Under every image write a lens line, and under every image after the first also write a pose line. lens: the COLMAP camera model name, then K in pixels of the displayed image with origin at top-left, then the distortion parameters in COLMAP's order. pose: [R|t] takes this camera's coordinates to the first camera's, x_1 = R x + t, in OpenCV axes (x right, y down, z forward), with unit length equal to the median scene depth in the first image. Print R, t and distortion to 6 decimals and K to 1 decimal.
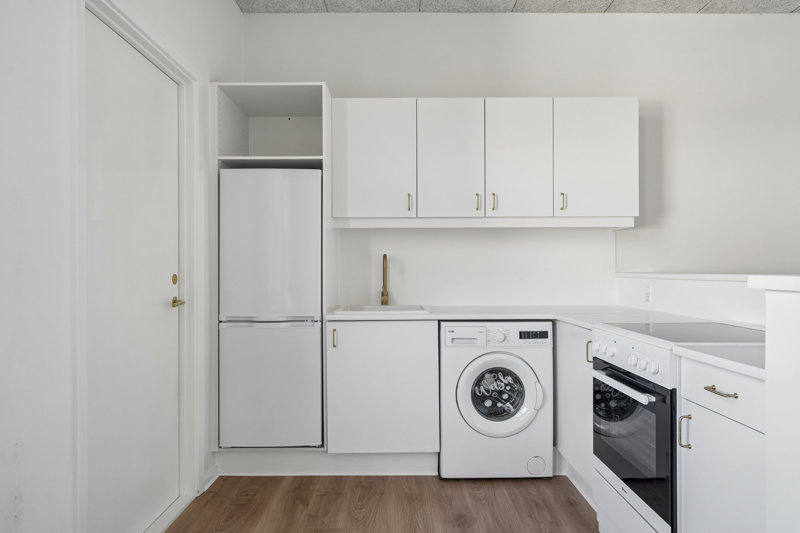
lens RADIAL K [[484.8, 0, 399.0], [0, 484.8, 270.6], [0, 0, 1]] dist [0.002094, 0.002106]
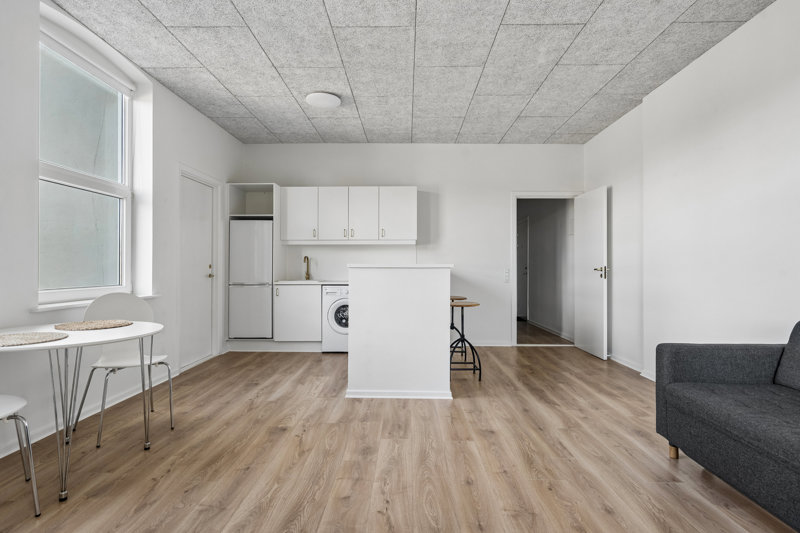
lens RADIAL K [[417.3, 0, 397.5], [0, 417.3, 263.5], [0, 0, 1]] dist [0.003026, 0.001283]
pose [[0.999586, 0.004267, -0.028464, 0.502562], [-0.004482, 0.999962, -0.007504, 0.012510], [0.028431, 0.007629, 0.999567, -1.000312]]
